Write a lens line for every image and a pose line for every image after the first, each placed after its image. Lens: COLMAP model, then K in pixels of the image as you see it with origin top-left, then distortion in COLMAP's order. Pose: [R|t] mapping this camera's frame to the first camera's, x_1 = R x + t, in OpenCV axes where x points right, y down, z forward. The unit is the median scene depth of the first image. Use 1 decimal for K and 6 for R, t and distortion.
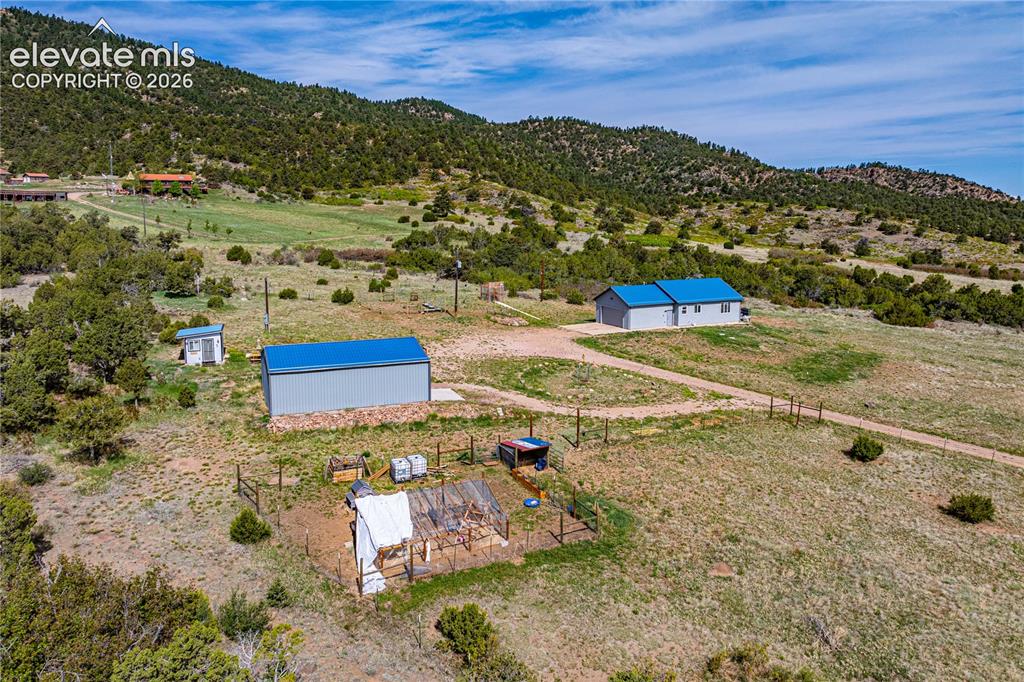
lens RADIAL K [[685.2, 0, 511.8], [0, 685.2, 338.7], [0, 0, 1]] dist [-0.020772, 0.008319]
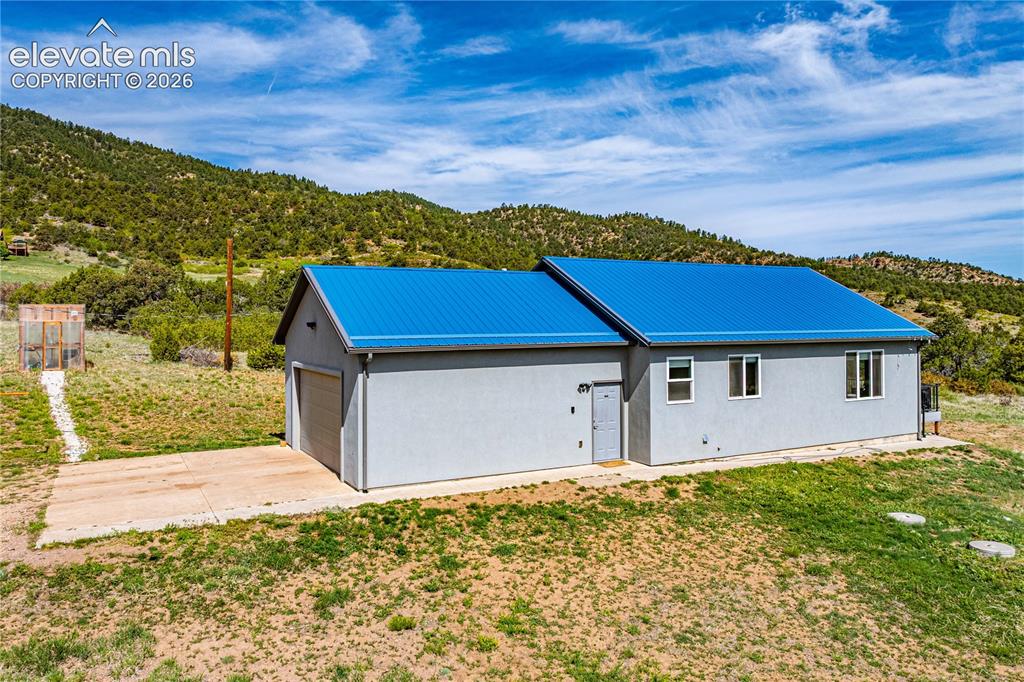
lens RADIAL K [[685.2, 0, 515.2], [0, 685.2, 343.2], [0, 0, 1]] dist [-0.020772, 0.008319]
pose [[0.999896, -0.002592, 0.014193, 0.031659], [0.004669, 0.988925, -0.148339, -0.003770], [-0.013652, 0.148390, 0.988835, 0.126056]]
